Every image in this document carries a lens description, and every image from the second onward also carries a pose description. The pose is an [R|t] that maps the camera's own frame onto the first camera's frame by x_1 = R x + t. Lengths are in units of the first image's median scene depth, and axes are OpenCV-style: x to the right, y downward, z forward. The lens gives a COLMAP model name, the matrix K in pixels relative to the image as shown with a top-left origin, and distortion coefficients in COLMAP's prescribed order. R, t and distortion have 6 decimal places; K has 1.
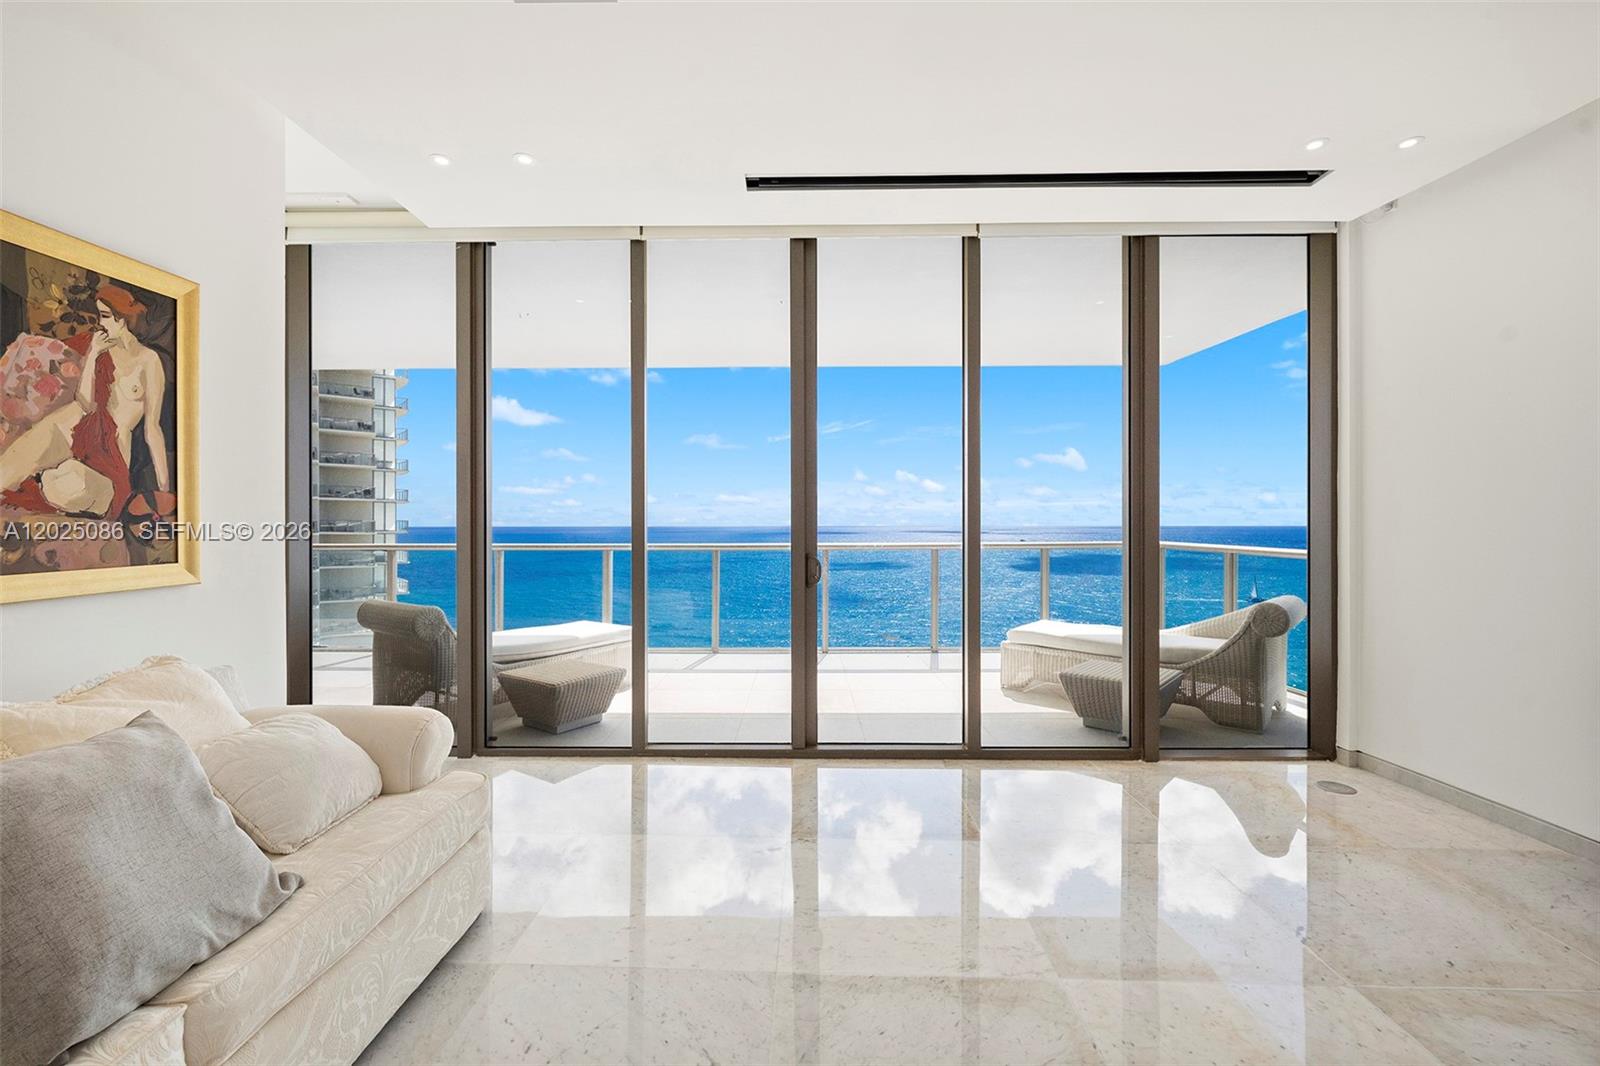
lens RADIAL K [[686.4, 0, 800.0], [0, 686.4, 533.0], [0, 0, 1]] dist [0.000206, 0.000002]
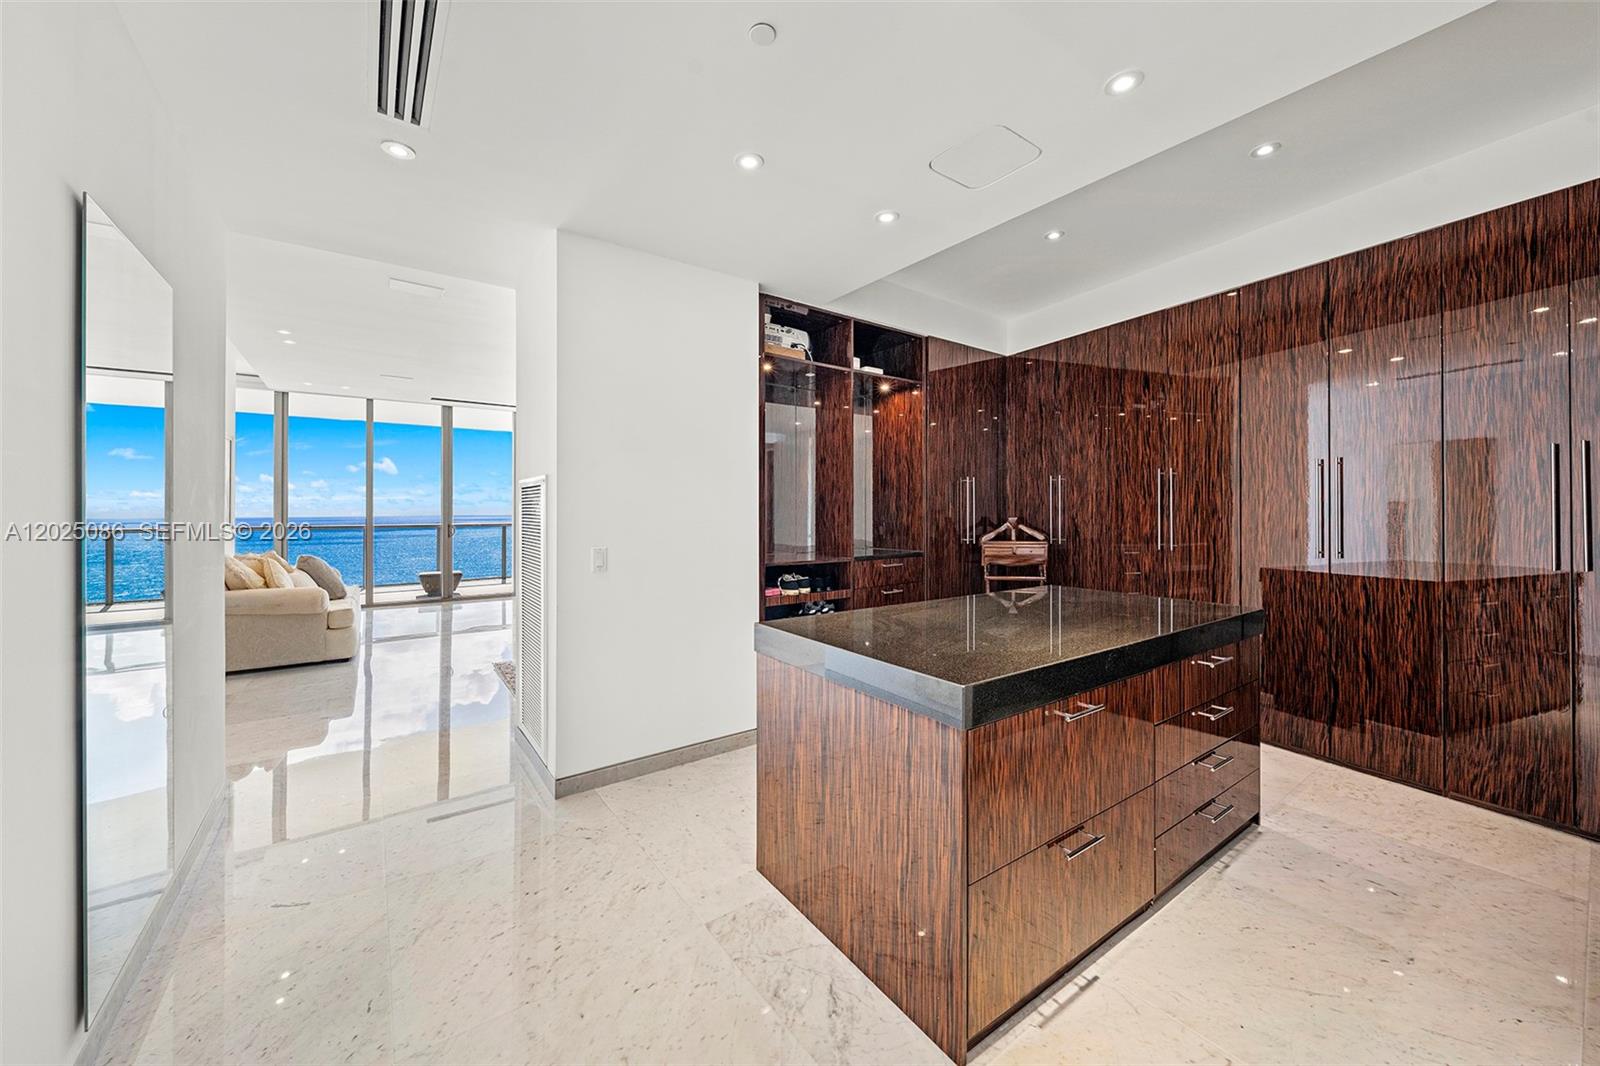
lens RADIAL K [[598.7, 0, 799.5], [0, 598.7, 514.9], [0, 0, 1]] dist [-0.000084, -0.000001]
pose [[0.526481, 0.004375, 0.850175, -0.424452], [0.001580, 0.999980, -0.006124, 0.000769], [-0.850185, 0.004568, 0.526464, -0.767459]]
